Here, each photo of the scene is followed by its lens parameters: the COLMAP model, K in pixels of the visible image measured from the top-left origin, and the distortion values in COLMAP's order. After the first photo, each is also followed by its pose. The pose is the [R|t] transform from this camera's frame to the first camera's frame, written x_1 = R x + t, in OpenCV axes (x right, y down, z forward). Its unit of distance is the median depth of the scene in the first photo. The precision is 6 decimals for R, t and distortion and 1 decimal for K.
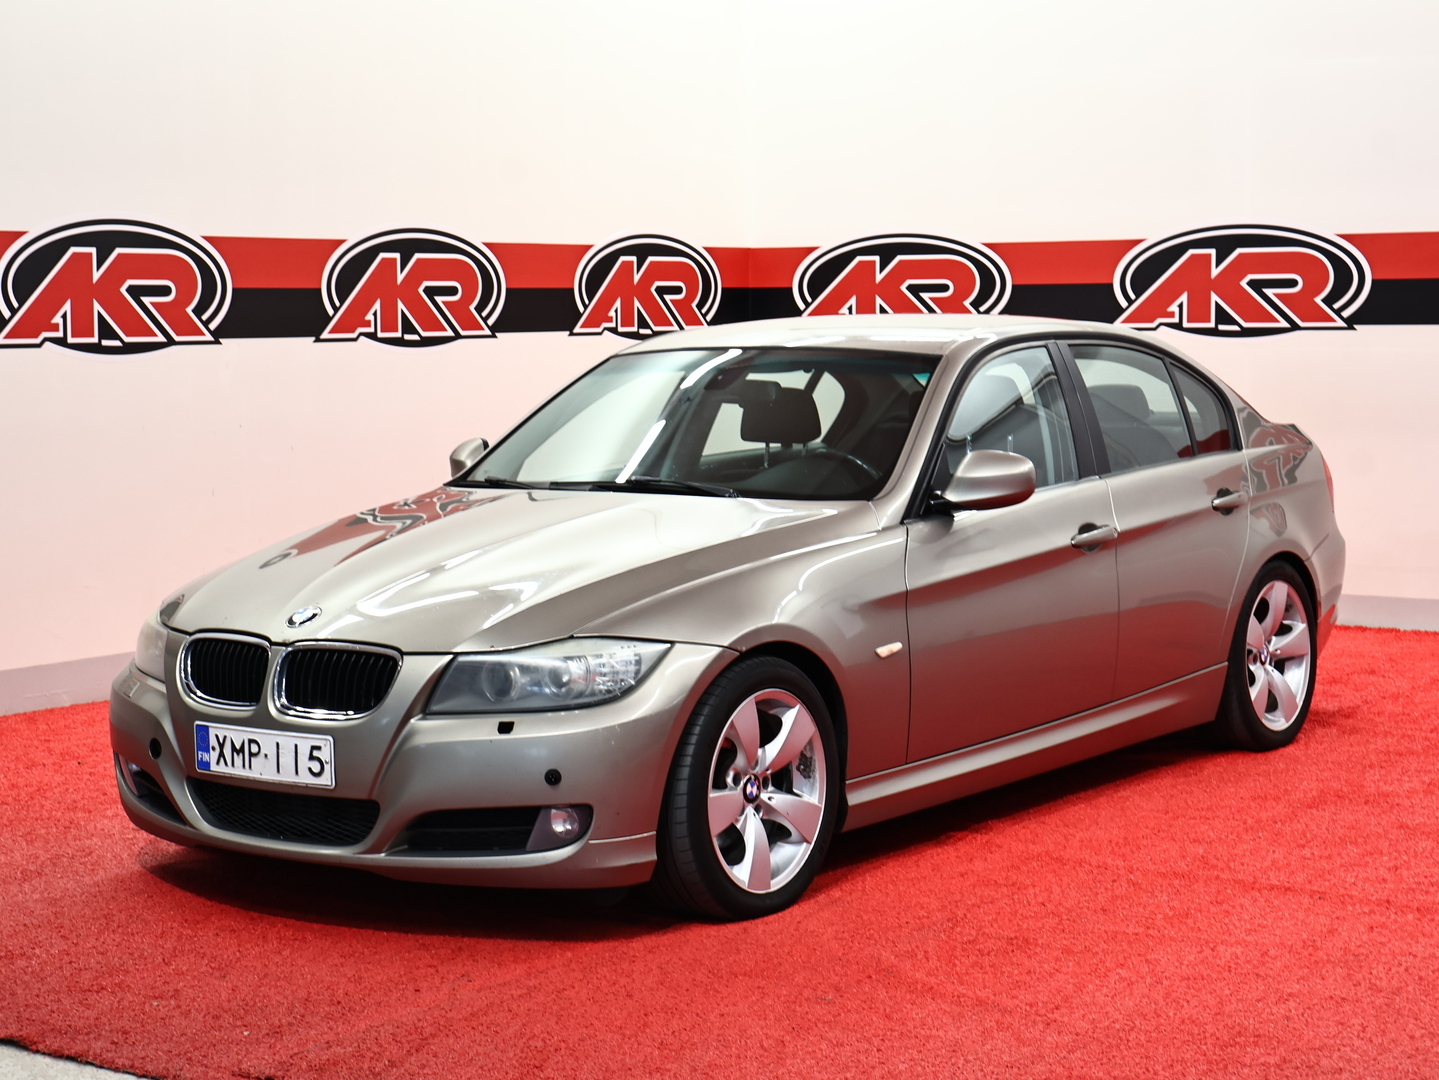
lens RADIAL K [[2489.0, 0, 720.6], [0, 2489.0, 540.4], [0, 0, 1]] dist [-0.291999, 0.000000]
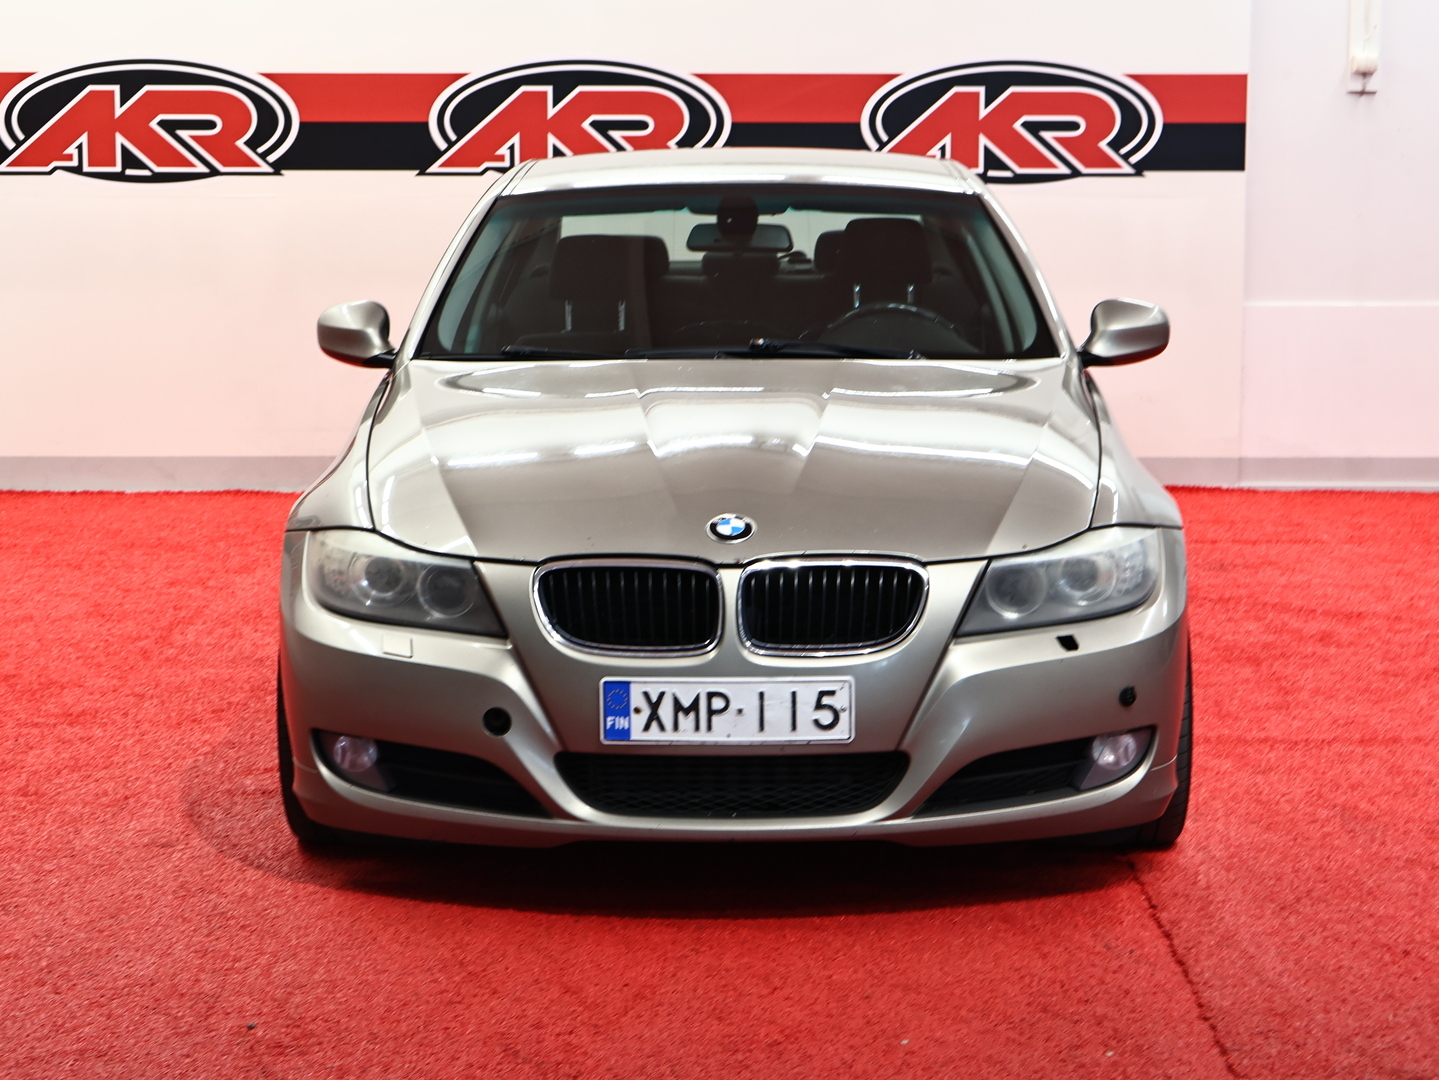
lens RADIAL K [[2550.5, 0, 721.7], [0, 2550.5, 531.9], [0, 0, 1]] dist [0.014527, 0.000000]
pose [[0.826395, -0.064167, 0.559423, -0.449817], [0.034943, 0.997415, 0.062787, -0.013975], [-0.562006, -0.032339, 0.826501, 0.238763]]
